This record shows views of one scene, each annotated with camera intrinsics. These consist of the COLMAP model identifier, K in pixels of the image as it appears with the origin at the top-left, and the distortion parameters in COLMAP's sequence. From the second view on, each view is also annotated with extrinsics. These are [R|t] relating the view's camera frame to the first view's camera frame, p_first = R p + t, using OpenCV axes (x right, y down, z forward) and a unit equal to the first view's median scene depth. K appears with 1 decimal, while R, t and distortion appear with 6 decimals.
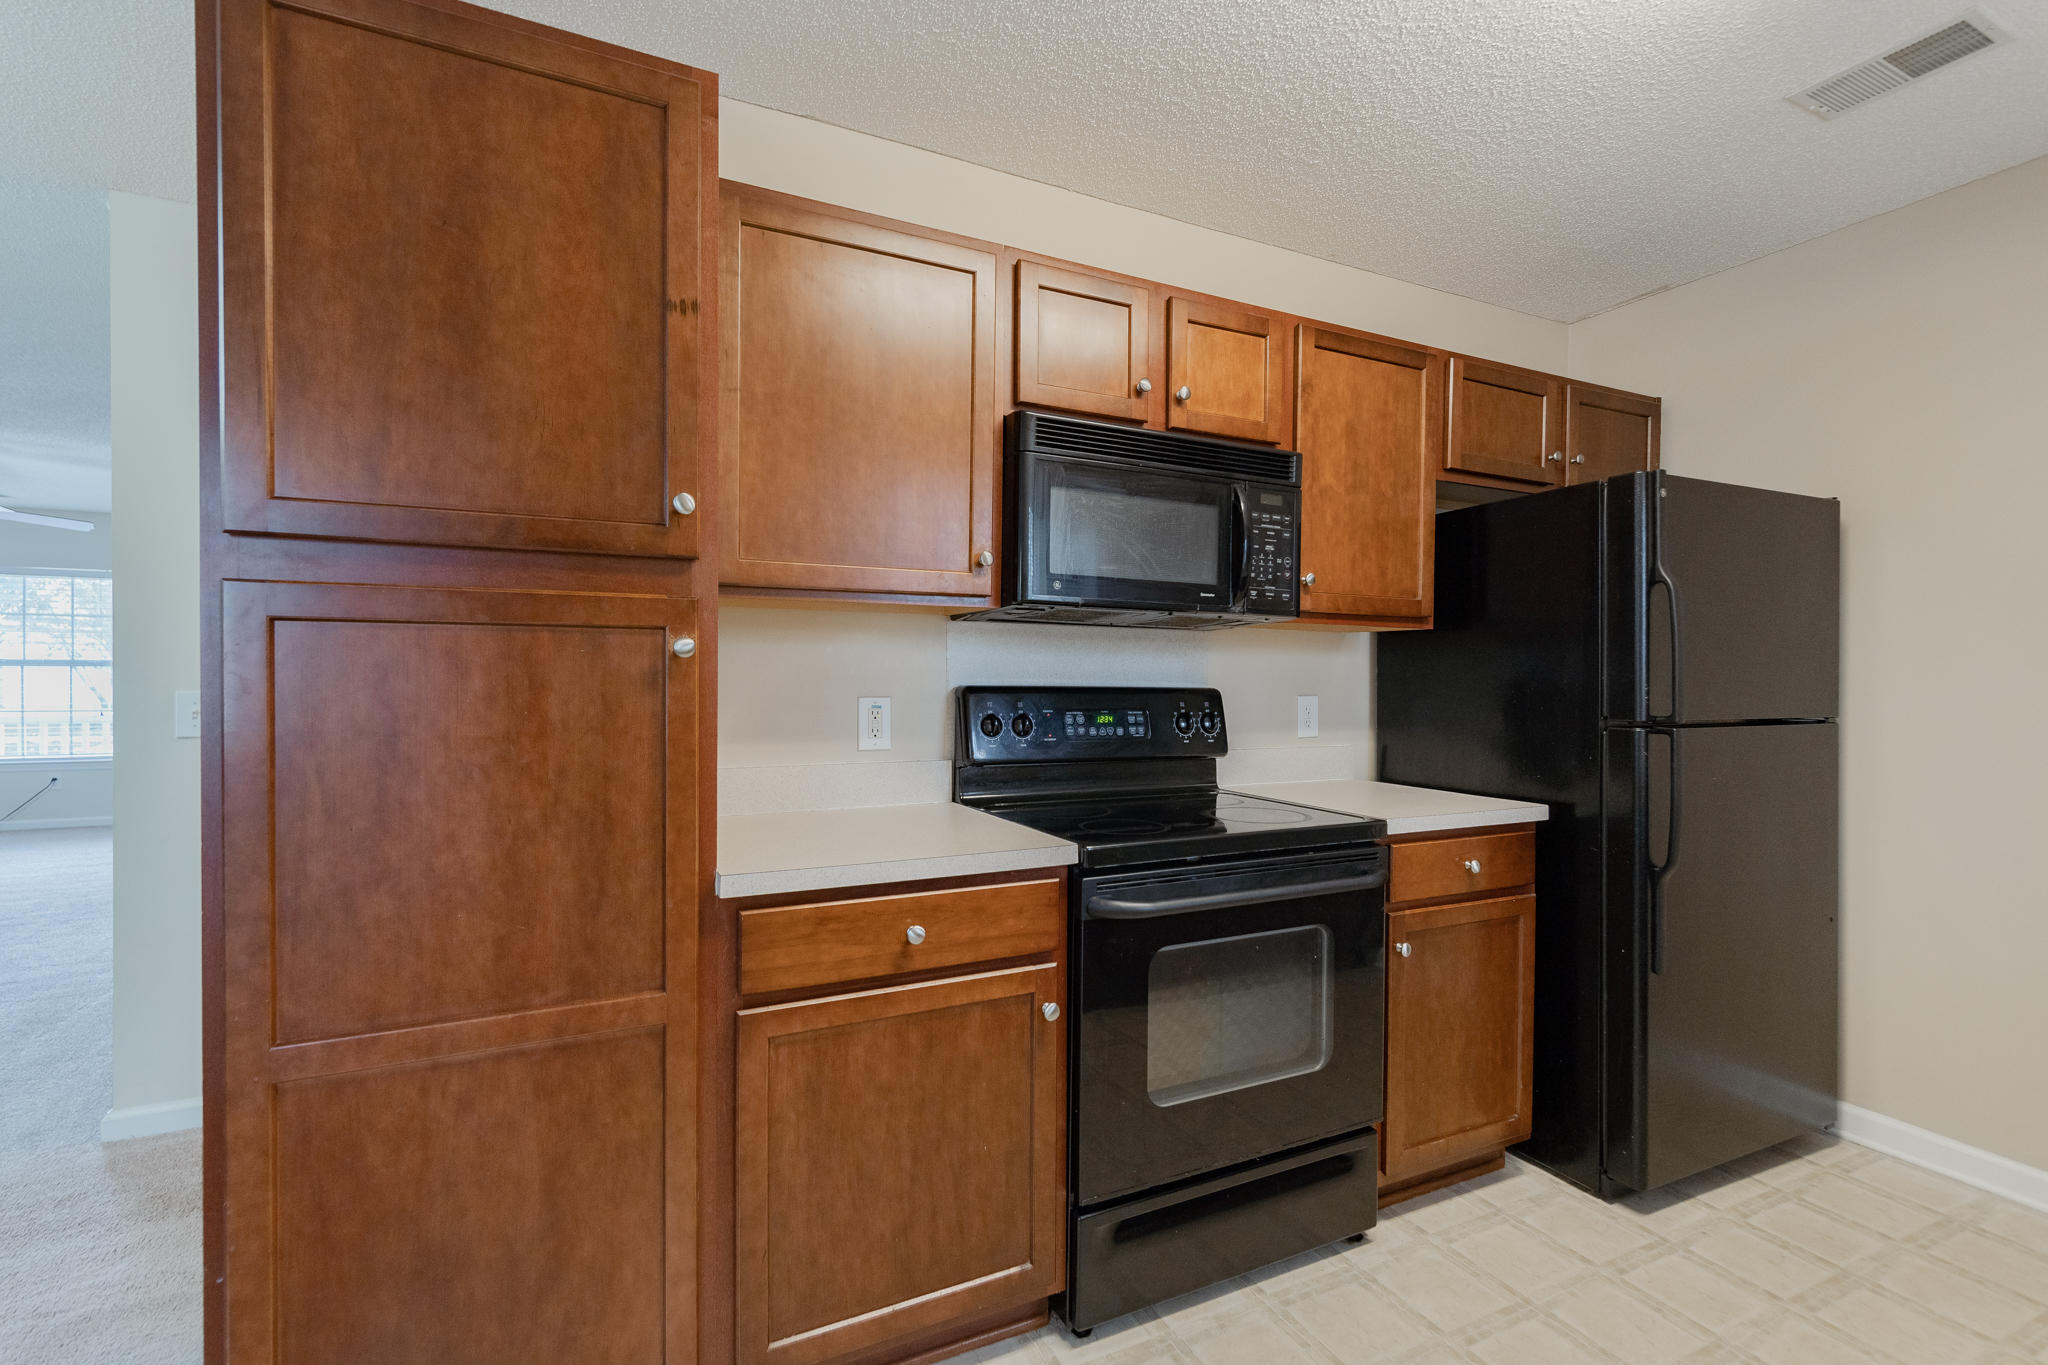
lens RADIAL K [[937.7, 0, 1024.4], [0, 937.7, 681.4], [0, 0, 1]] dist [0.008713, 0.000020]
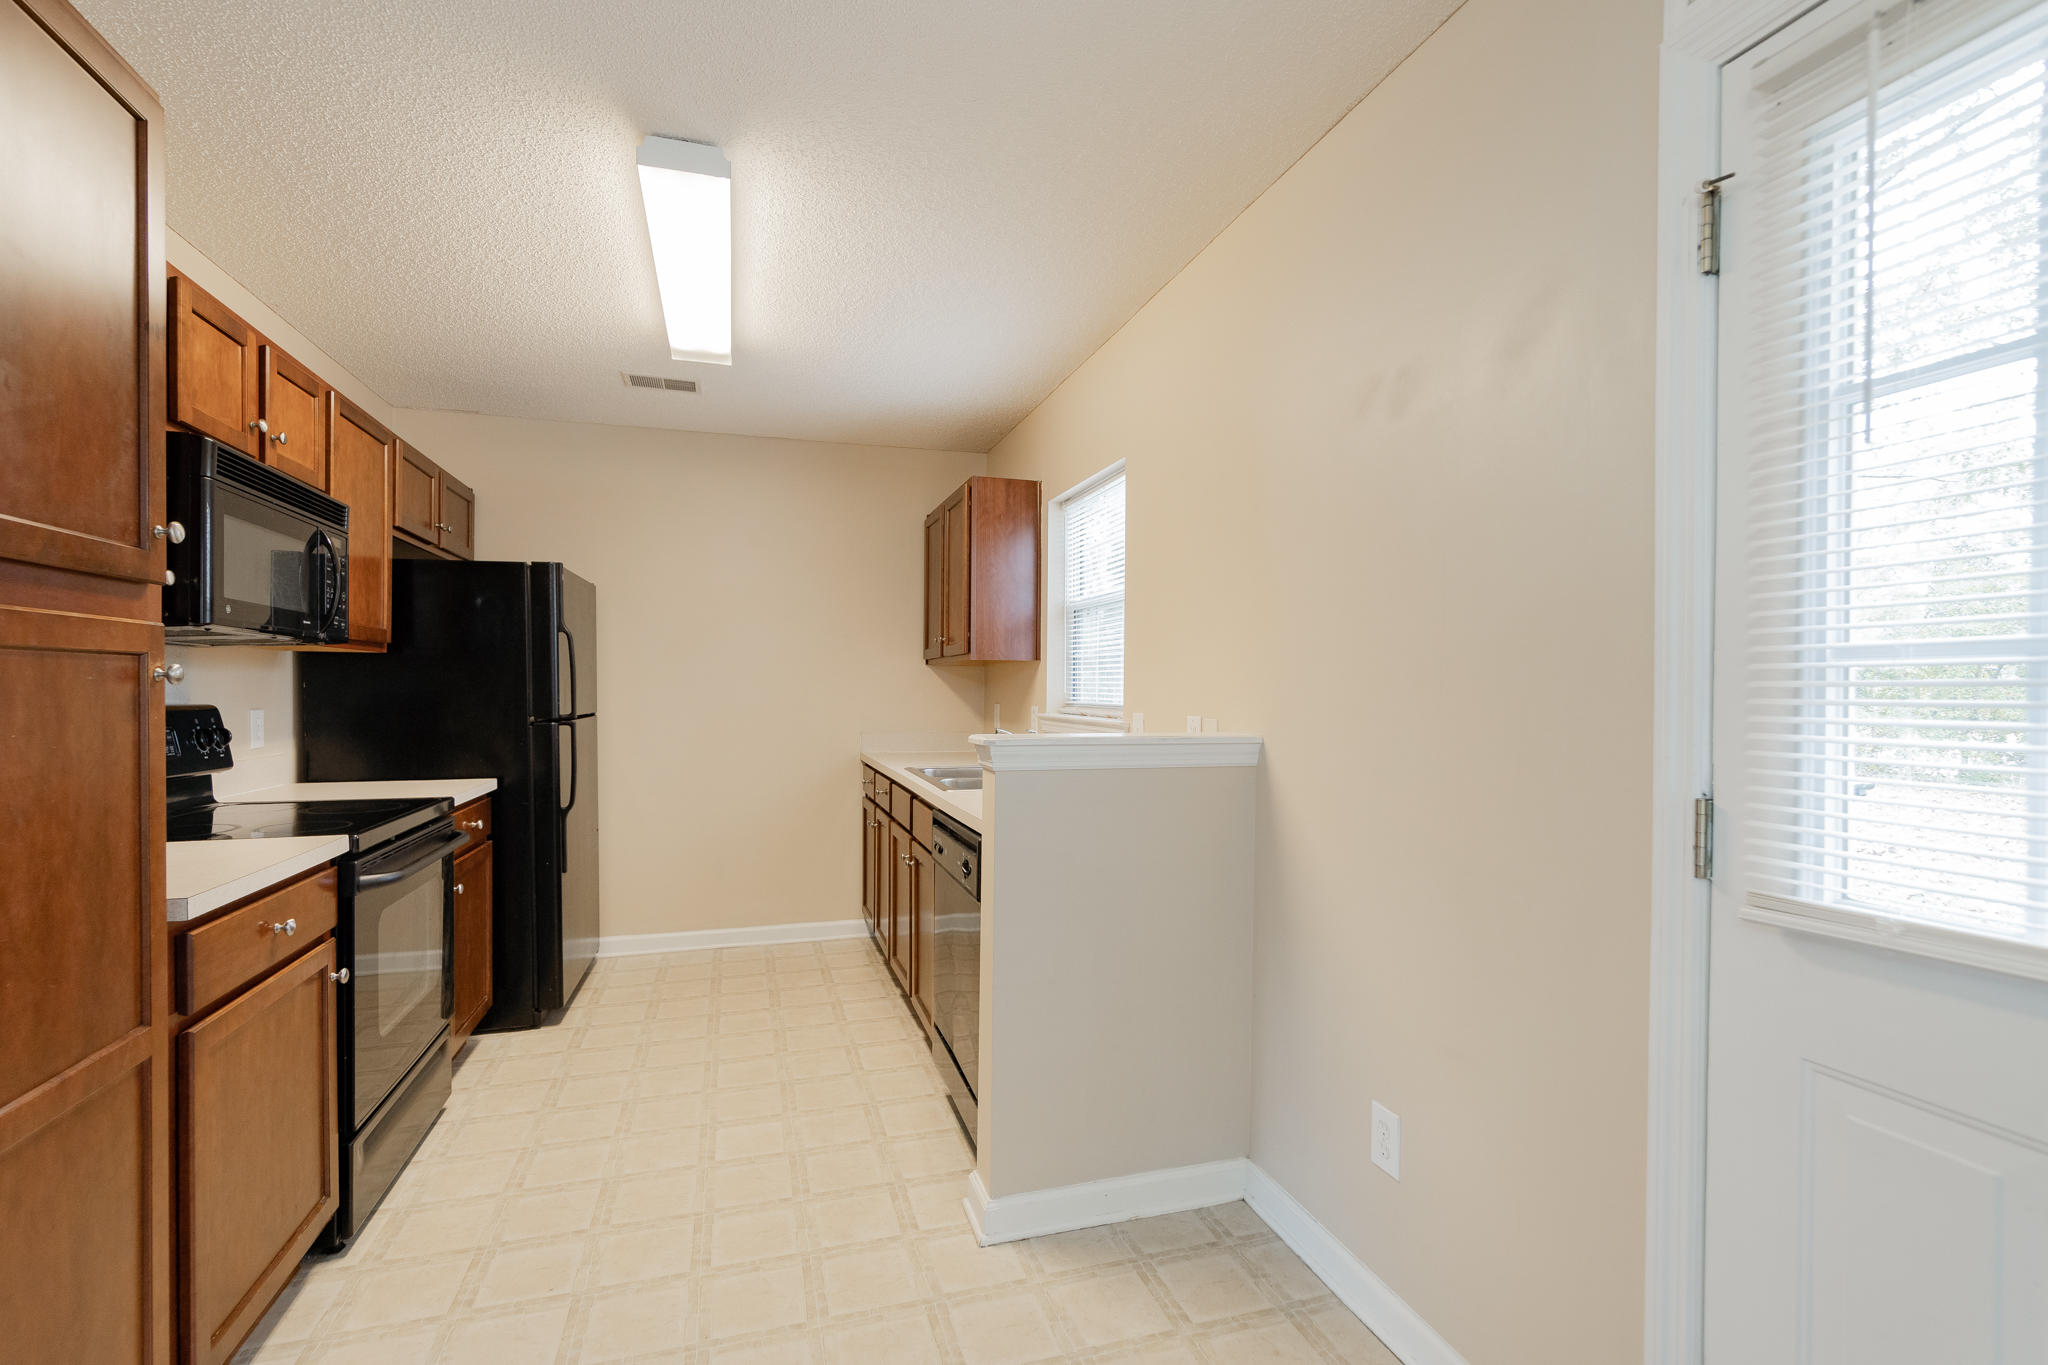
lens RADIAL K [[937.7, 0, 1018.8], [0, 937.7, 687.9], [0, 0, 1]] dist [0.008713, 0.000020]
pose [[0.160622, -0.006175, 0.986997, -0.801839], [0.005241, 0.999972, 0.005403, -0.014740], [-0.987002, 0.004305, 0.160650, -0.037142]]
